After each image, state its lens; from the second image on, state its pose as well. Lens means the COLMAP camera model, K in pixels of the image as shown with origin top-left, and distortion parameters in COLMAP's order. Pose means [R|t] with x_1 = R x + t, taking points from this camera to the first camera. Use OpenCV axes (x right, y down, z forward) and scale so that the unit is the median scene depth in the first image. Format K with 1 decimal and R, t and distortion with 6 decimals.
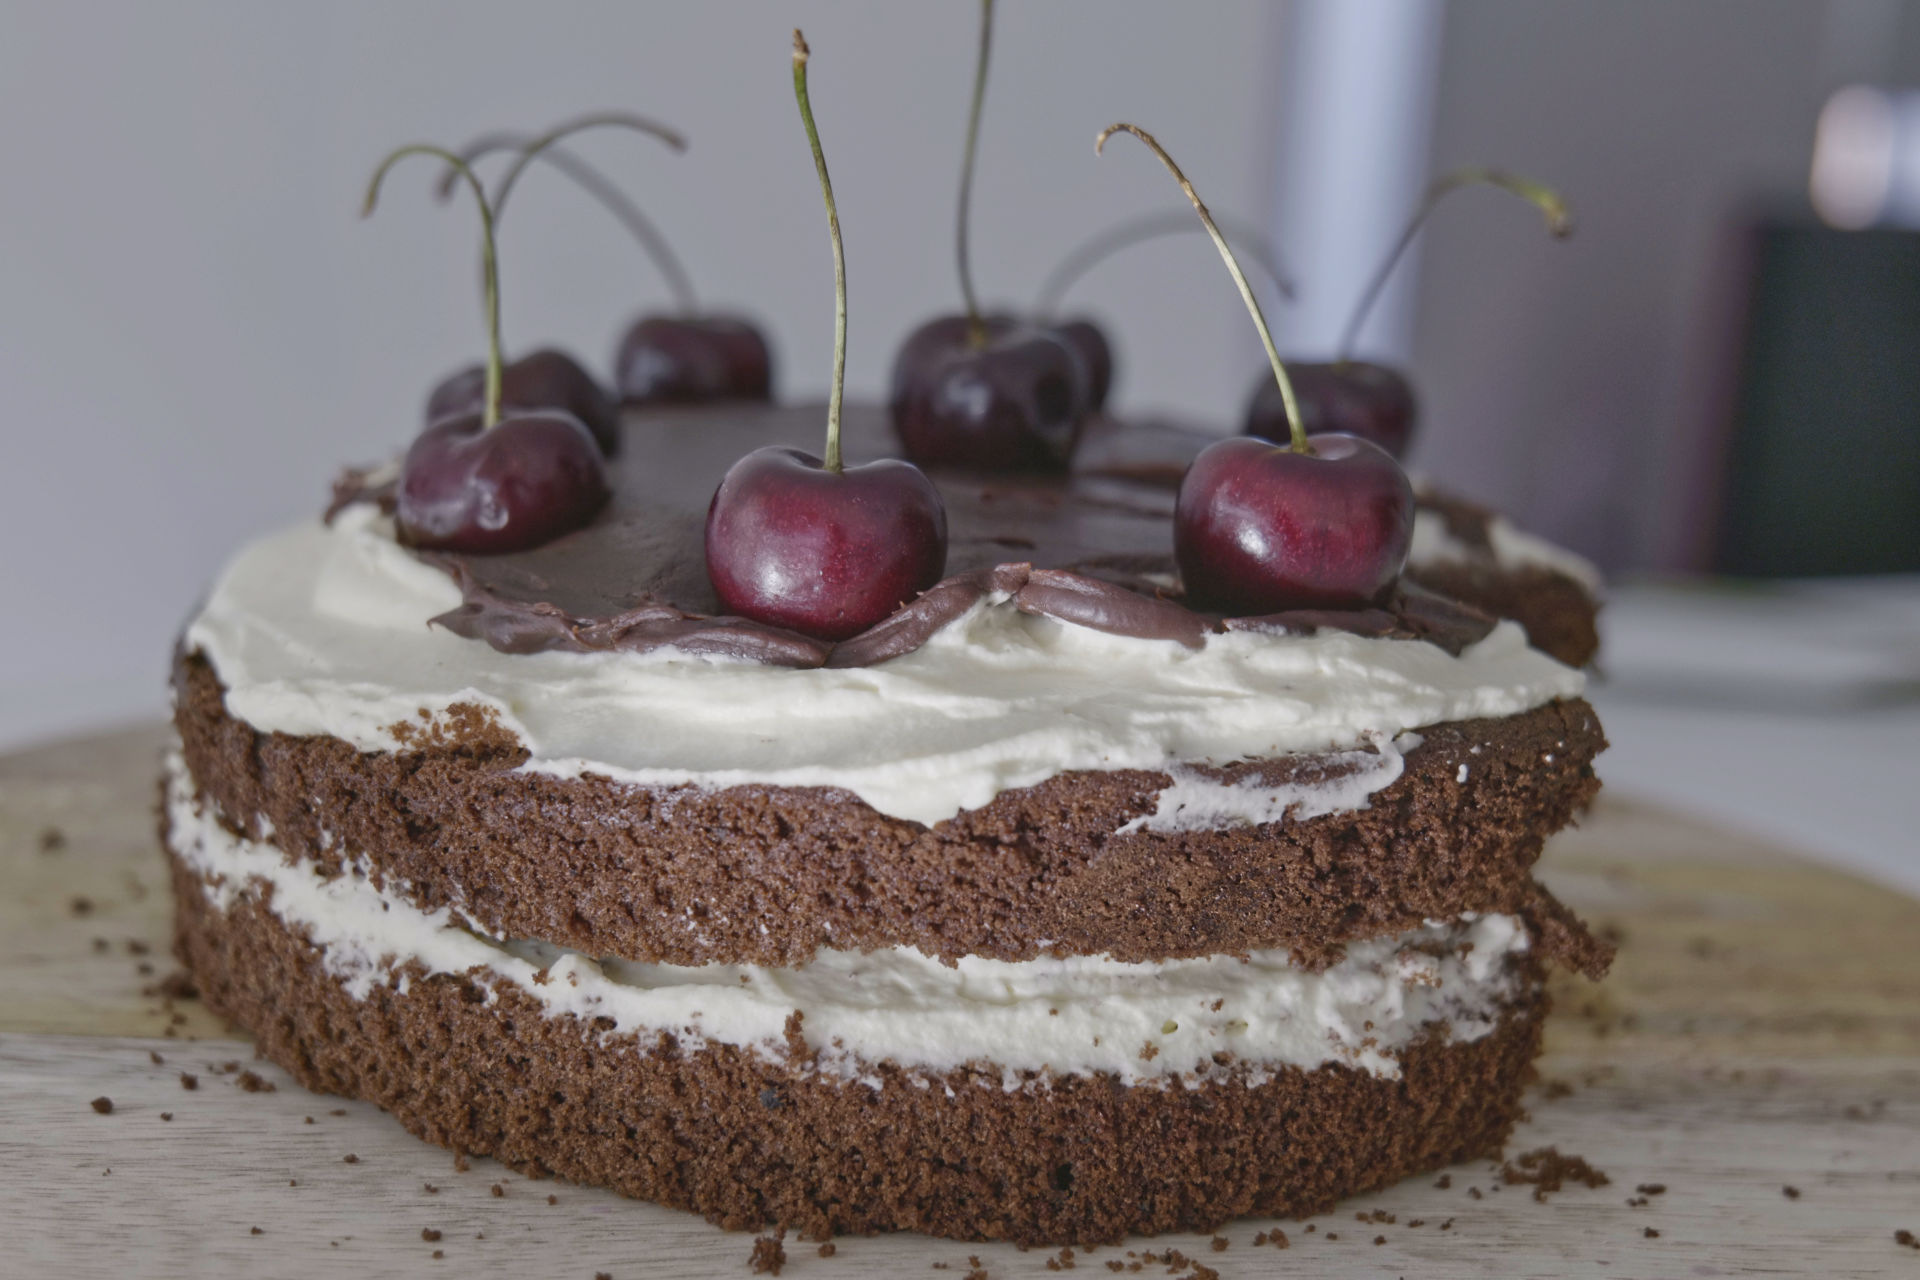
lens RADIAL K [[2951.9, 0, 969.9], [0, 2951.9, 647.8], [0, 0, 1]] dist [-0.039170, 0.000000]
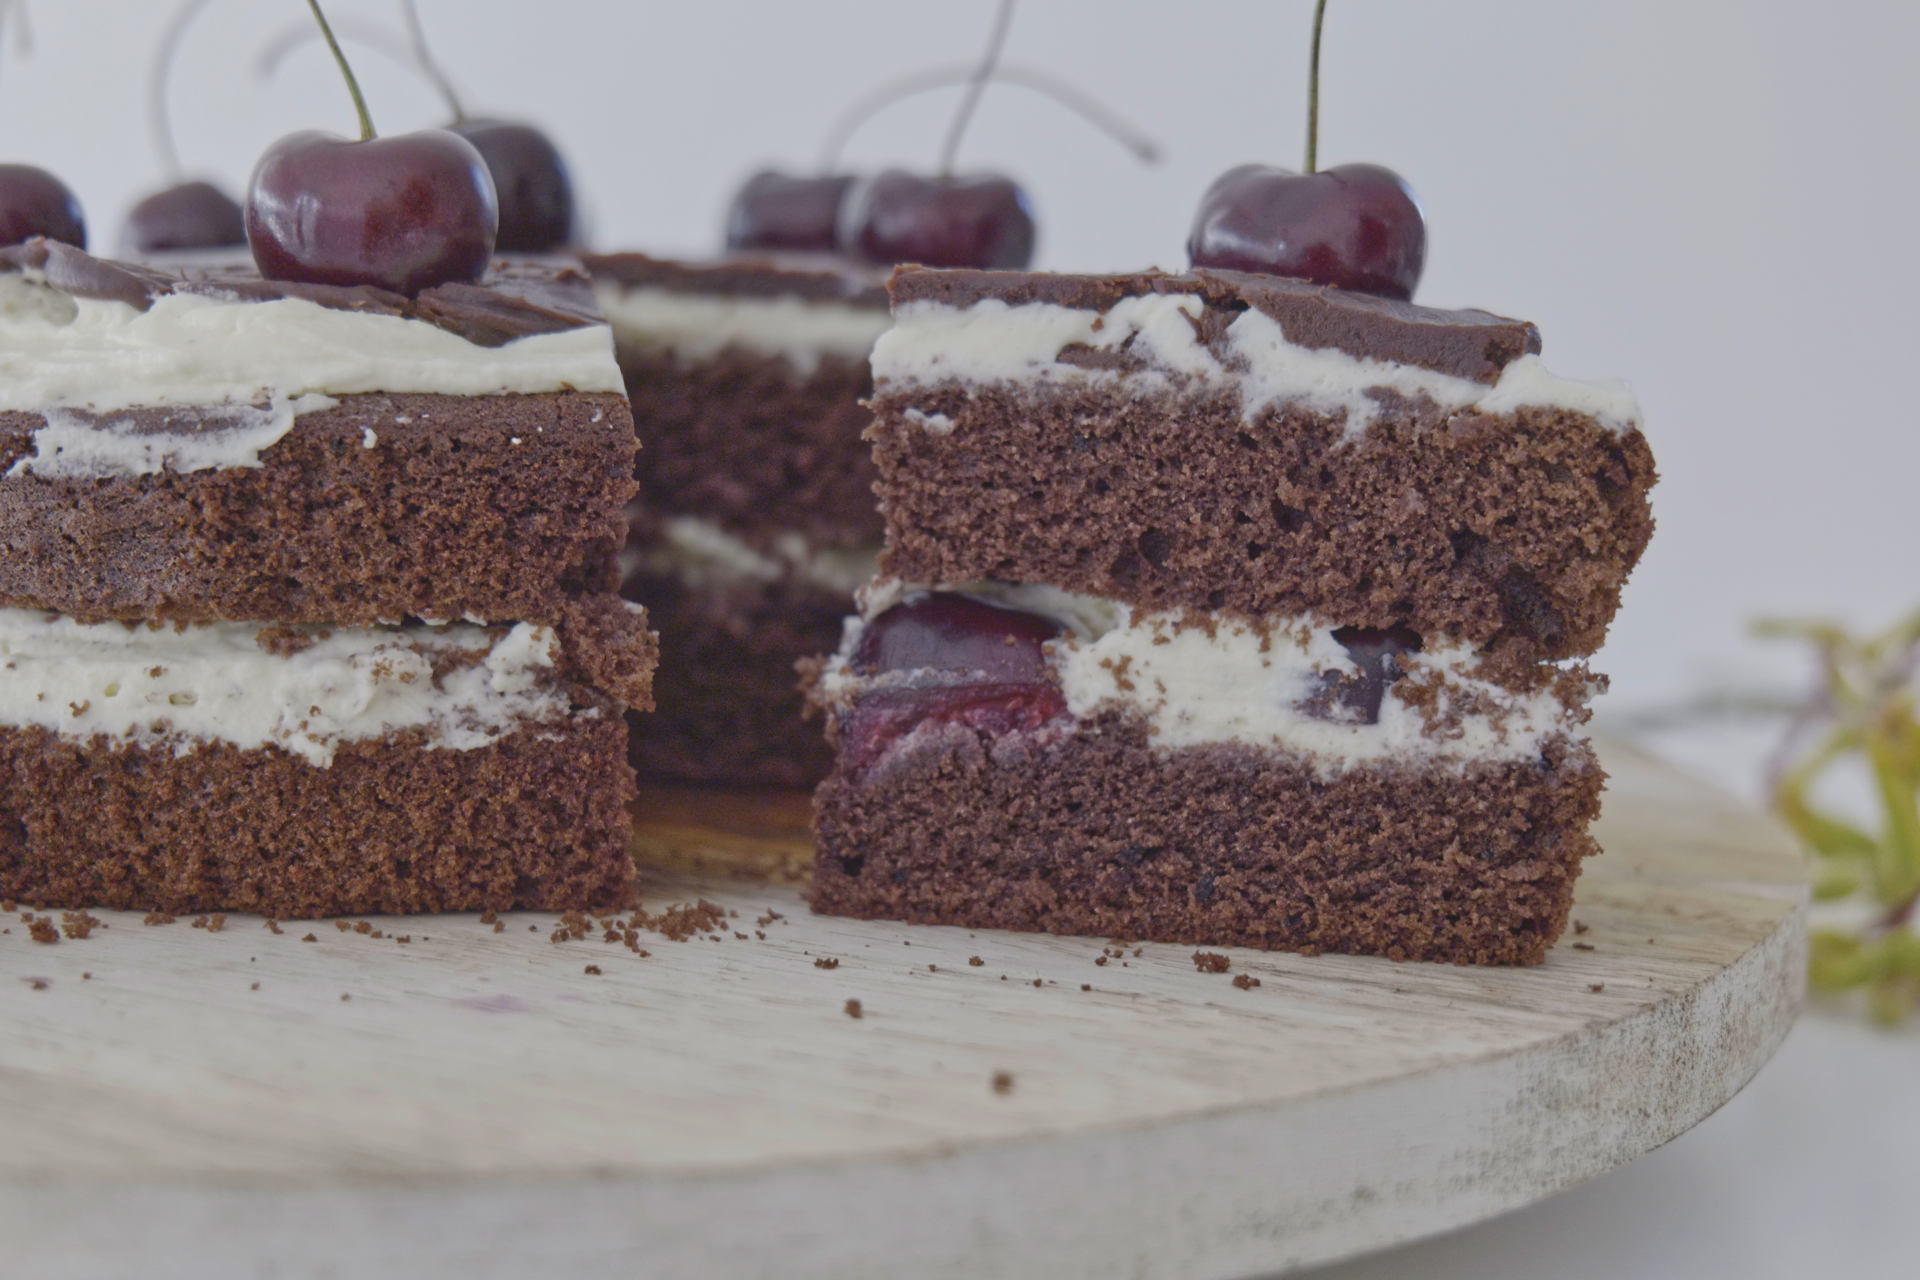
lens RADIAL K [[2951.9, 0, 1010.7], [0, 2951.9, 690.5], [0, 0, 1]] dist [-0.039170, 0.000000]
pose [[0.865331, 0.031971, -0.500180, 0.841589], [-0.075148, 0.994958, -0.066412, 0.174465], [0.495535, 0.095056, 0.863371, 0.292435]]
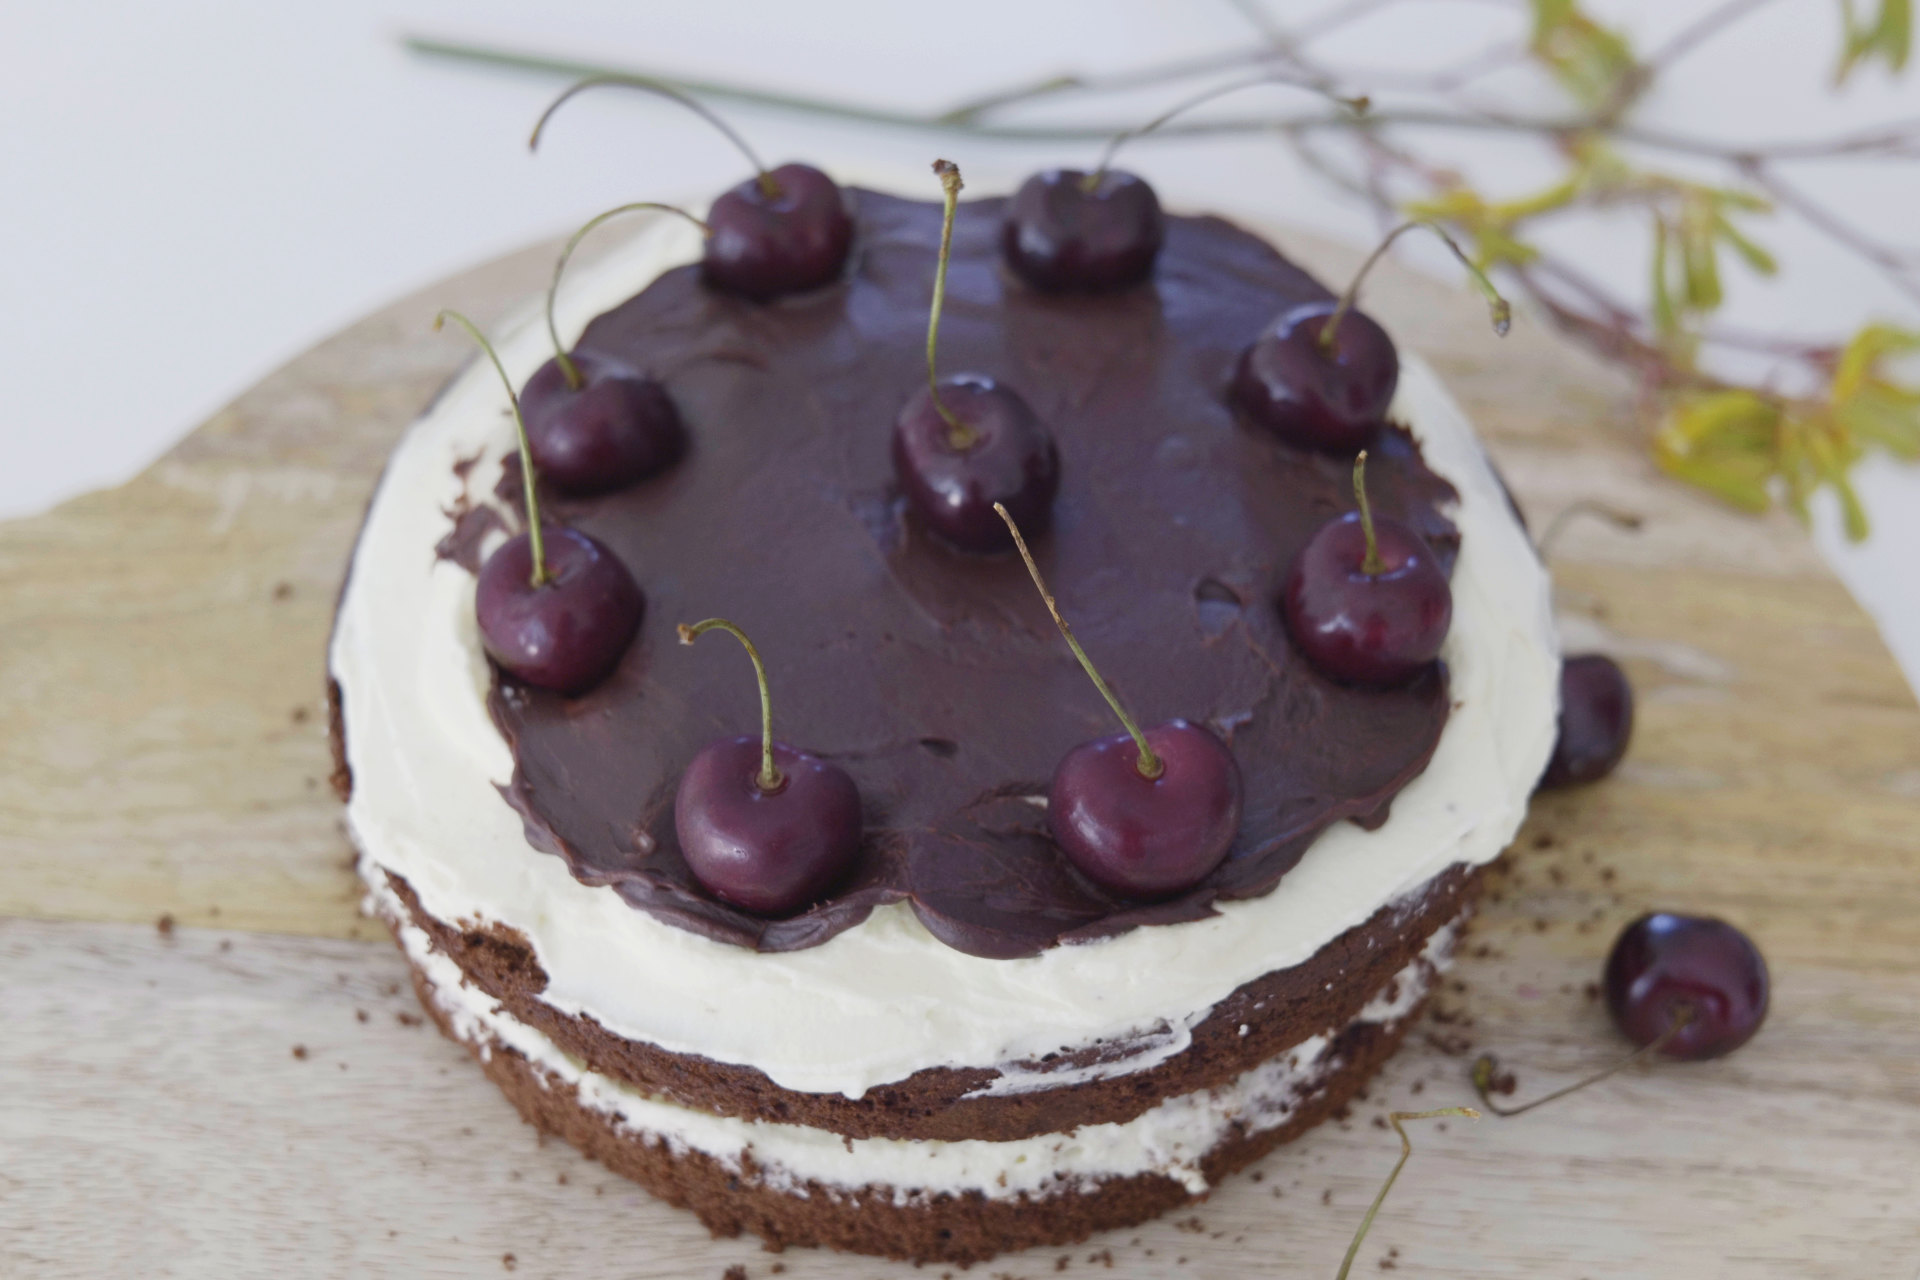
lens RADIAL K [[3002.6, 0, 961.8], [0, 3002.6, 634.3], [0, 0, 1]] dist [-0.028001, 0.000000]
pose [[0.984833, 0.079701, -0.154115, 0.239021], [0.016642, 0.840761, 0.541150, -0.841454], [0.172705, -0.535507, 0.826683, -0.026103]]
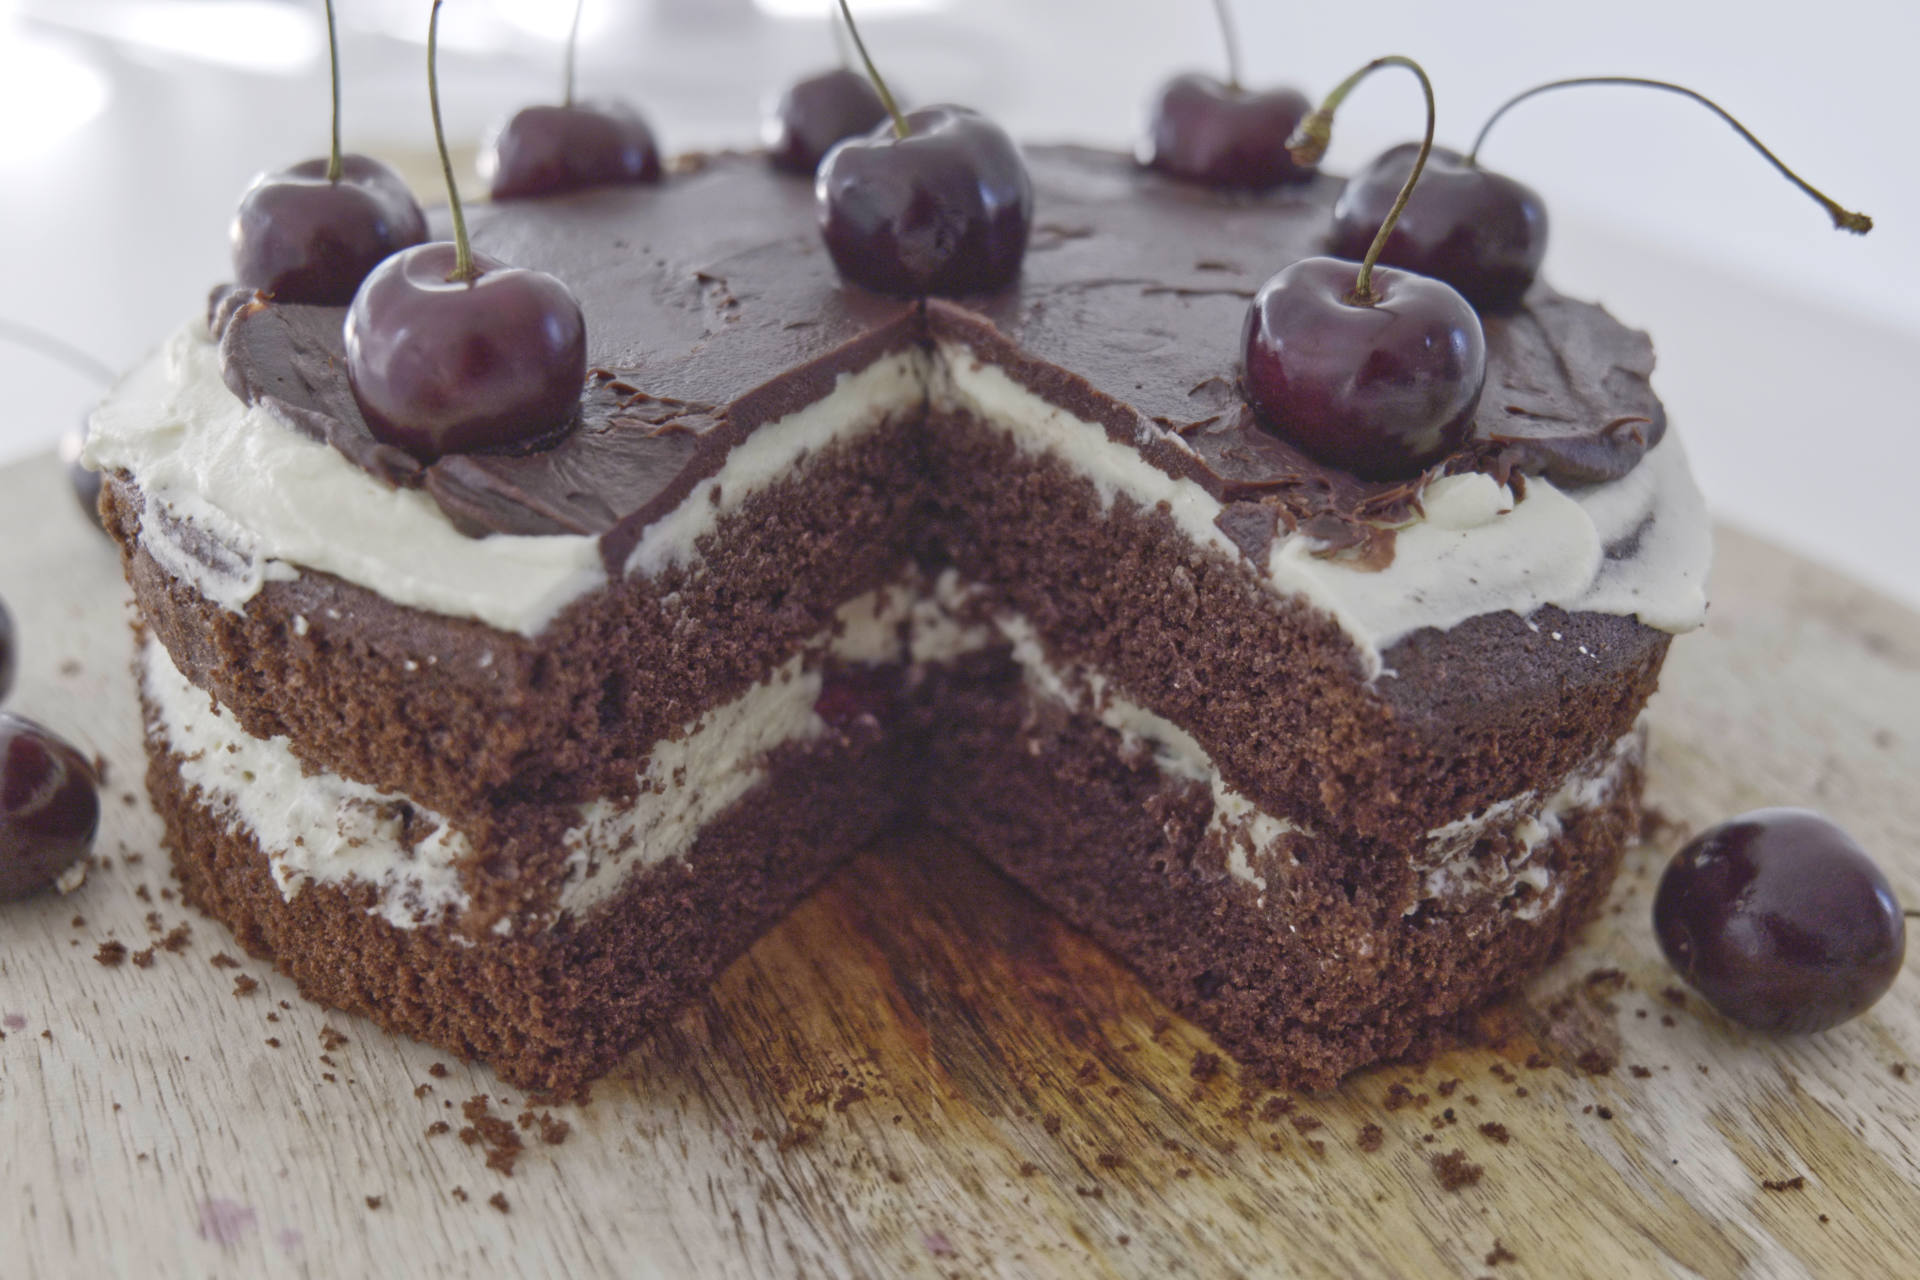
lens RADIAL K [[2951.9, 0, 953.5], [0, 2951.9, 642.7], [0, 0, 1]] dist [-0.039170, 0.000000]
pose [[0.292426, 0.356242, -0.887456, 1.093171], [-0.235550, 0.926262, 0.294203, -0.286949], [0.926824, 0.123008, 0.354776, 0.874806]]
